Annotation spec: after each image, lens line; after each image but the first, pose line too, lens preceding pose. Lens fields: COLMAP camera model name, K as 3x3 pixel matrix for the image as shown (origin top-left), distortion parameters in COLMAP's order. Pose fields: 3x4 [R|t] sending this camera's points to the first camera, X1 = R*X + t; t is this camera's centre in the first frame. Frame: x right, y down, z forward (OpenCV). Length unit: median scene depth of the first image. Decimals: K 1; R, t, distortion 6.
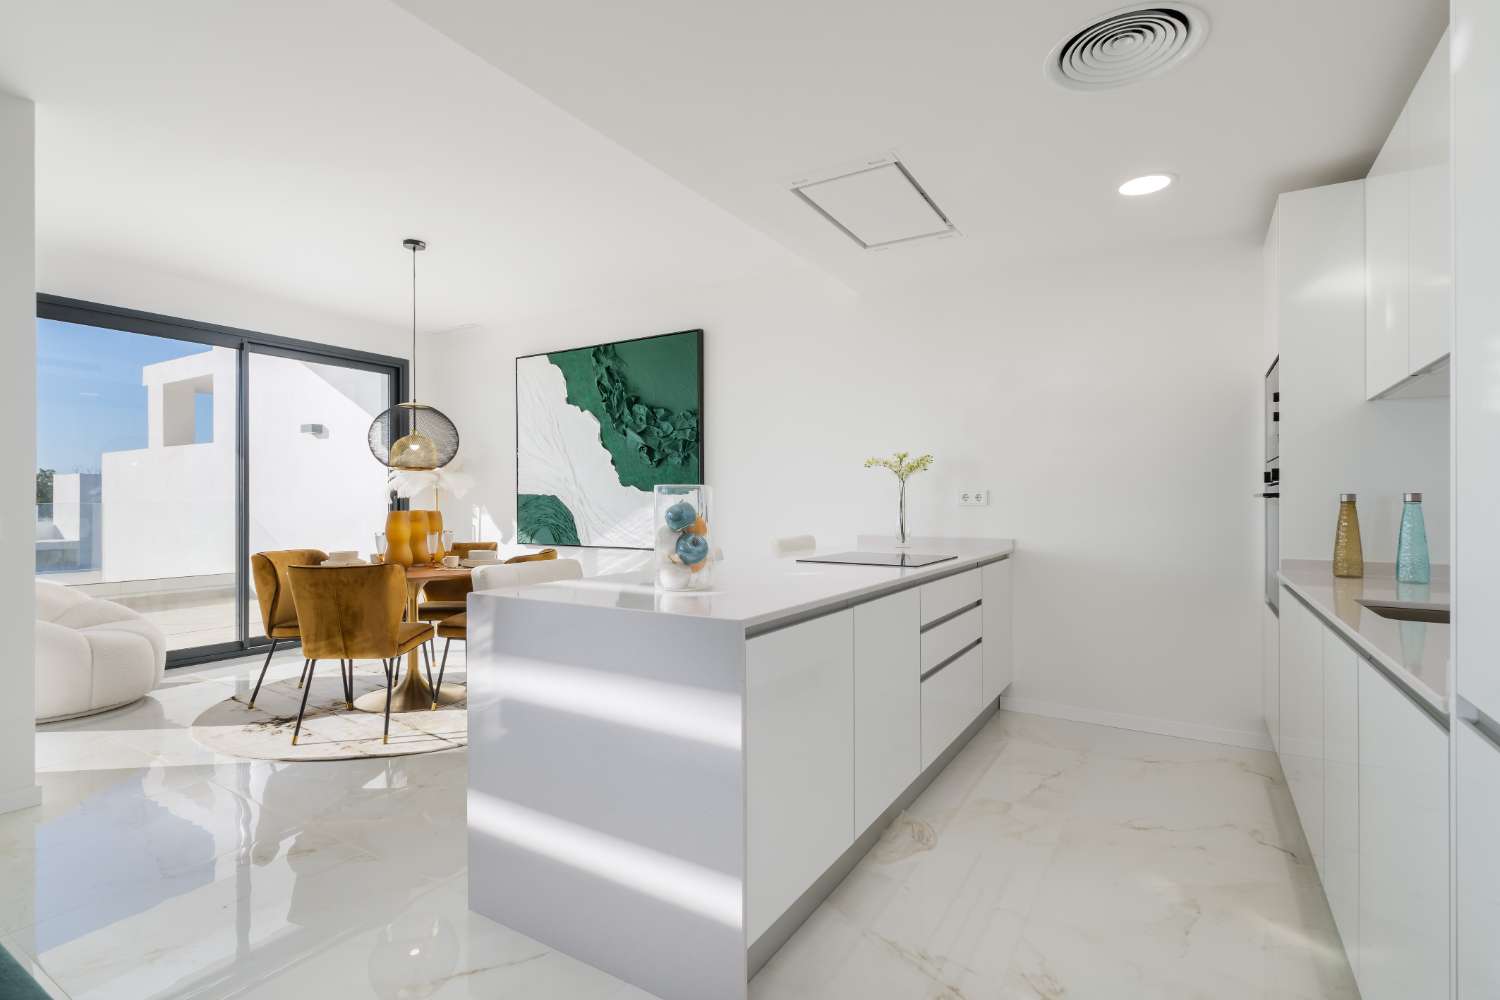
lens RADIAL K [[719.2, 0, 751.7], [0, 719.2, 497.5], [0, 0, 1]] dist [-0.004398, -0.000460]
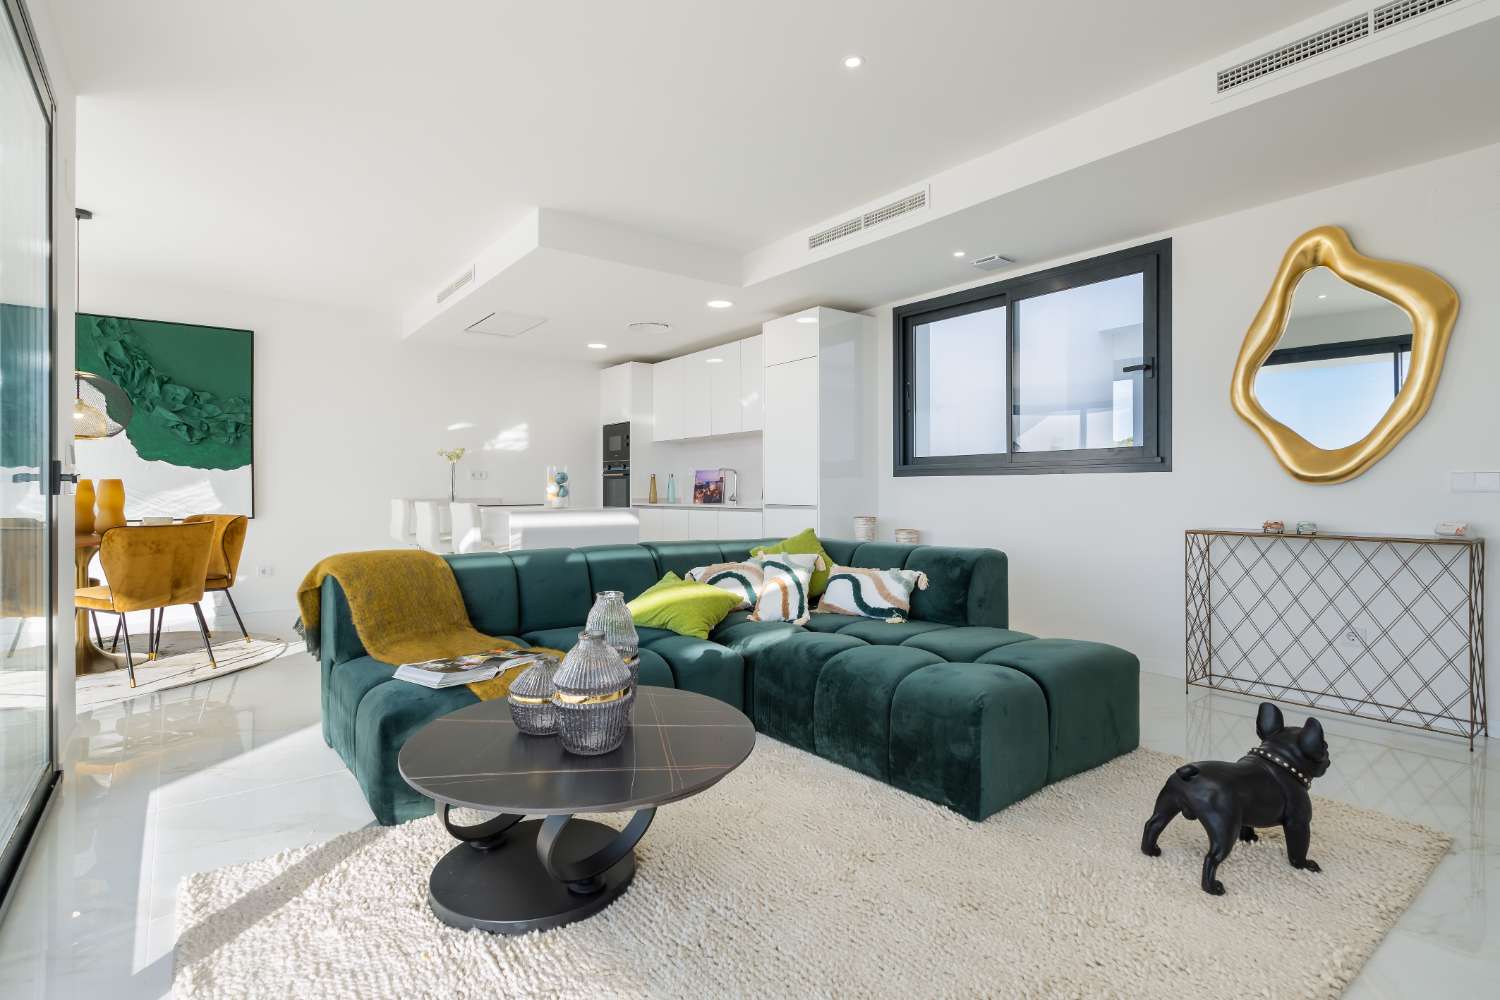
lens RADIAL K [[719.2, 0, 755.2], [0, 719.2, 489.7], [0, 0, 1]] dist [-0.004398, -0.000460]
pose [[0.338299, -0.003695, 0.941031, -0.893435], [-0.000408, 0.999992, 0.004074, 0.023179], [-0.941038, -0.001762, 0.338295, -0.180811]]
